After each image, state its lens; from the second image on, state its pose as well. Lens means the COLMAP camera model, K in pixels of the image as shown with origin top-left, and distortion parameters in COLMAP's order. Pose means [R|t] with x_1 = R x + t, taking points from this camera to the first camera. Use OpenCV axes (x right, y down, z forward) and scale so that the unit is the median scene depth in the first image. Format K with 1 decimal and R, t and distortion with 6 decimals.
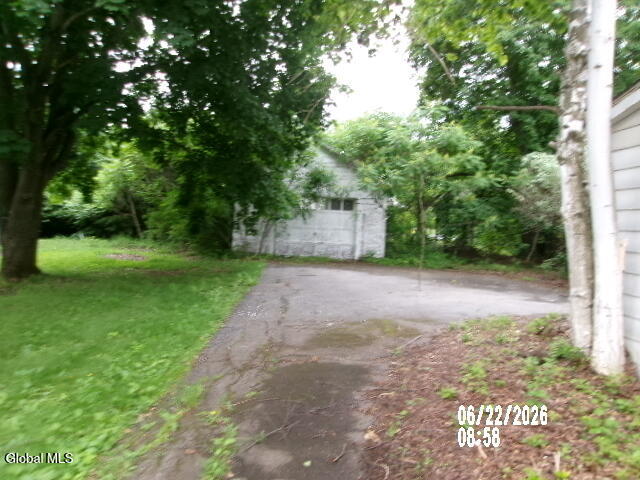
lens RADIAL K [[495.4, 0, 319.4], [0, 495.4, 242.1], [0, 0, 1]] dist [-0.002842, 0.000932]
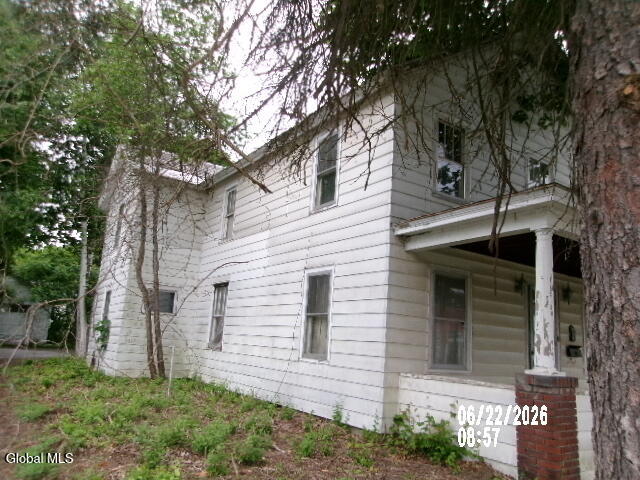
lens RADIAL K [[495.4, 0, 320.2], [0, 495.4, 233.9], [0, 0, 1]] dist [-0.002842, 0.000932]
pose [[0.844756, 0.106571, 0.524434, 0.003913], [0.015581, 0.974658, -0.223159, 0.059575], [-0.534925, 0.196686, 0.821687, -0.883955]]
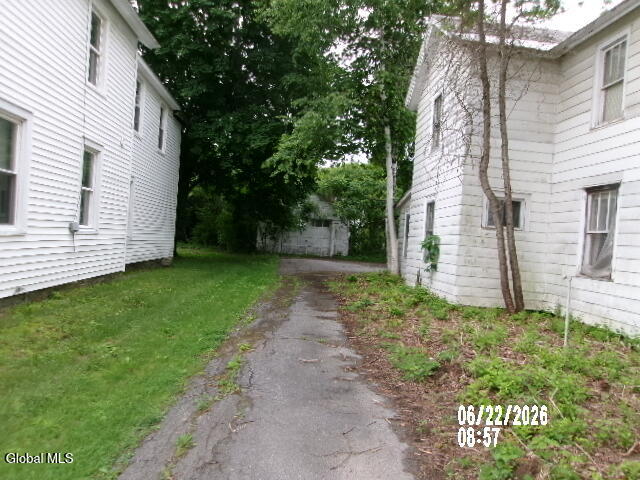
lens RADIAL K [[495.4, 0, 322.1], [0, 495.4, 239.5], [0, 0, 1]] dist [-0.002842, 0.000932]
pose [[0.998664, 0.017517, 0.048614, -0.038475], [-0.015598, 0.999094, -0.039586, 0.045585], [-0.049263, 0.038775, 0.998033, -0.686416]]
